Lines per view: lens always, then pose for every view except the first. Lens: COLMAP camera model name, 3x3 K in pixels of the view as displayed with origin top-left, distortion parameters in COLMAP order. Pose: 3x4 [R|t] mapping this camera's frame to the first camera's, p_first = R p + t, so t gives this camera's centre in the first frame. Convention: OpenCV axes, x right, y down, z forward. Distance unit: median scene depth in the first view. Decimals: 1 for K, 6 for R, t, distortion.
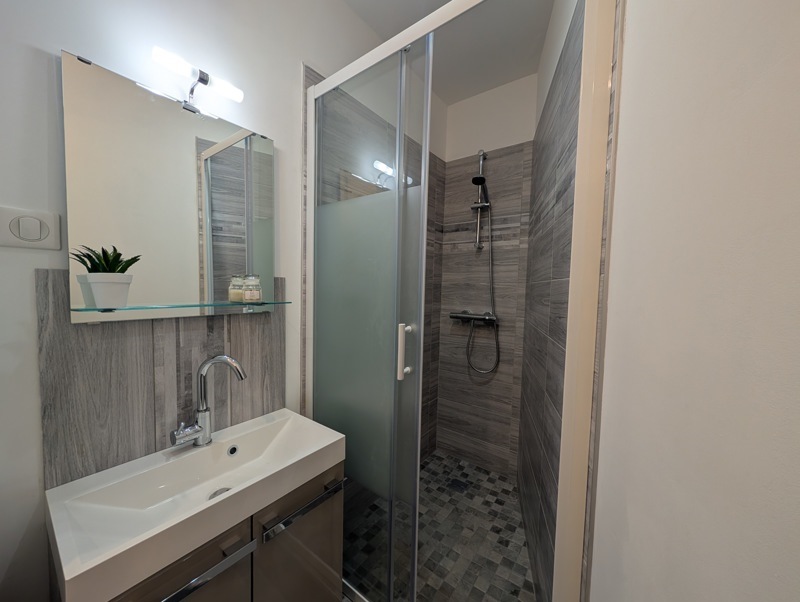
lens RADIAL K [[302.7, 0, 398.8], [0, 302.7, 303.4], [0, 0, 1]] dist [0.000676, 0.000330]
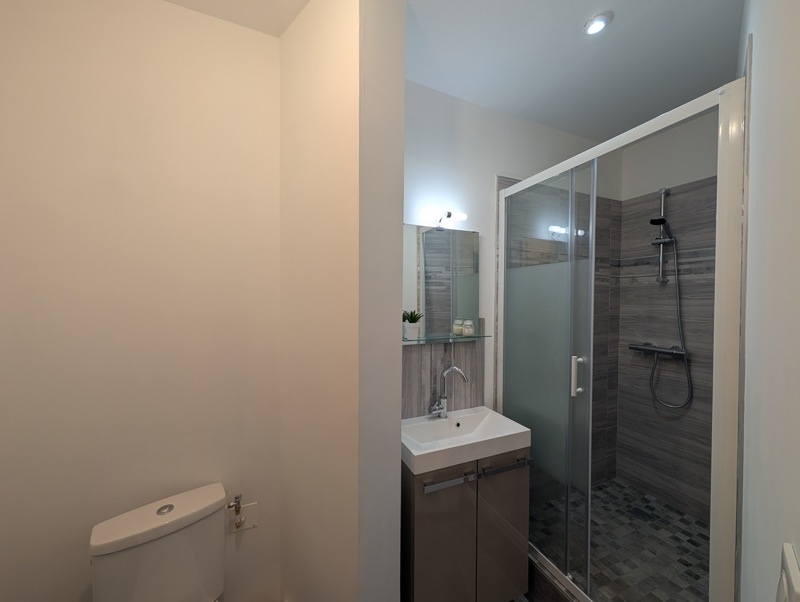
lens RADIAL K [[302.7, 0, 398.8], [0, 302.7, 303.4], [0, 0, 1]] dist [0.000676, 0.000330]
pose [[0.866777, -0.009809, -0.498599, 0.004570], [-0.015916, 0.998753, -0.047318, -0.070324], [0.498441, 0.048950, 0.865541, -0.459263]]
